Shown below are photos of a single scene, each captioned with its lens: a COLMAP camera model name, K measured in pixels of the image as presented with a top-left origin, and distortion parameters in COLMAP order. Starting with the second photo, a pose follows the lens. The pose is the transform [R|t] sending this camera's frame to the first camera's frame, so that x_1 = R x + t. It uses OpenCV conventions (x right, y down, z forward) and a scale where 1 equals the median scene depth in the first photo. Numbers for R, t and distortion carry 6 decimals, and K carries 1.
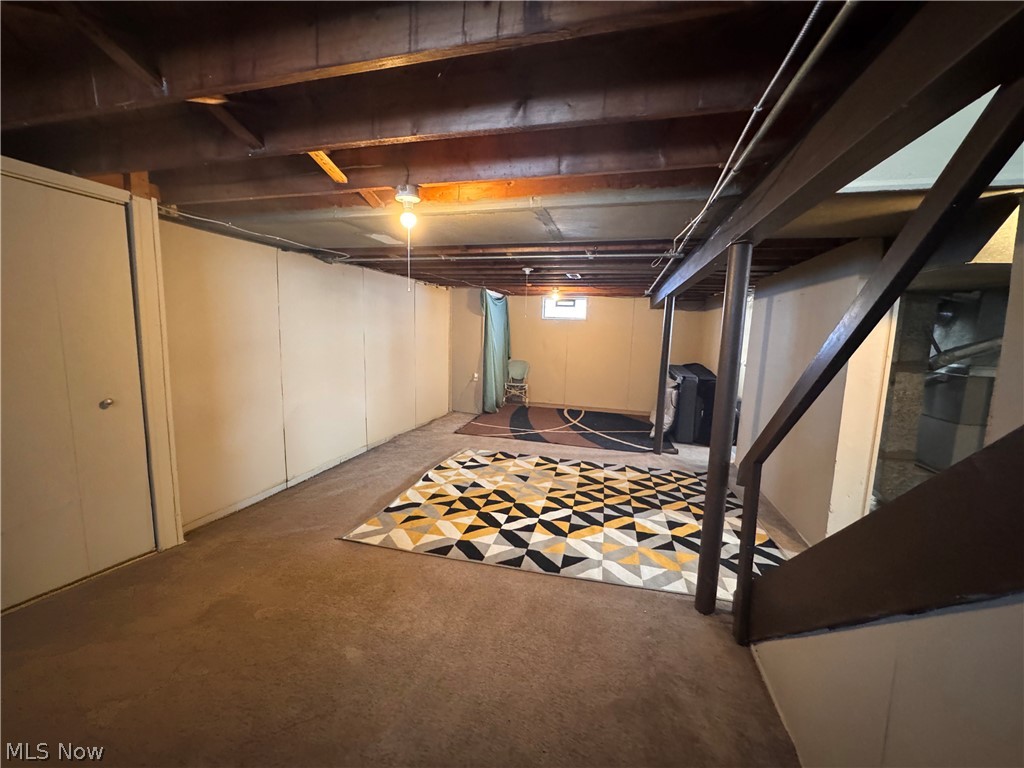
lens RADIAL K [[407.7, 0, 514.4], [0, 407.7, 384.8], [0, 0, 1]] dist [-0.005667, 0.000489]
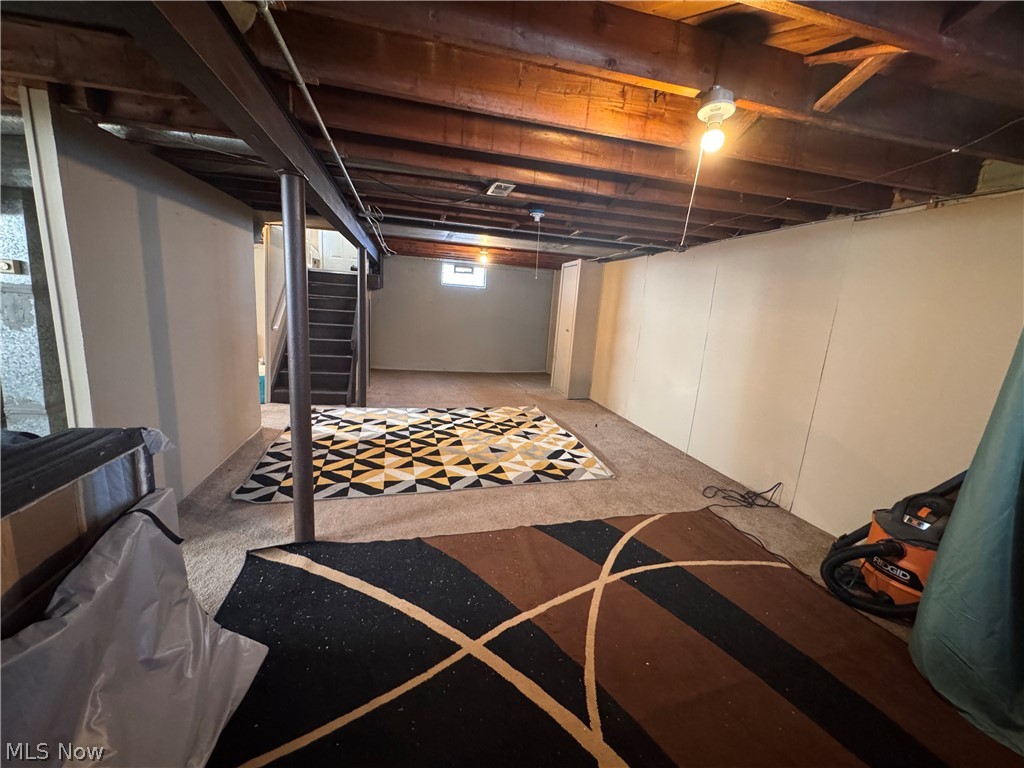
lens RADIAL K [[407.7, 0, 512.2], [0, 407.7, 381.3], [0, 0, 1]] dist [-0.005667, 0.000489]
pose [[-0.873609, 0.005158, -0.486601, 0.488612], [-0.154207, 0.945475, 0.286875, -0.224091], [0.461549, 0.325653, -0.825180, 1.883338]]
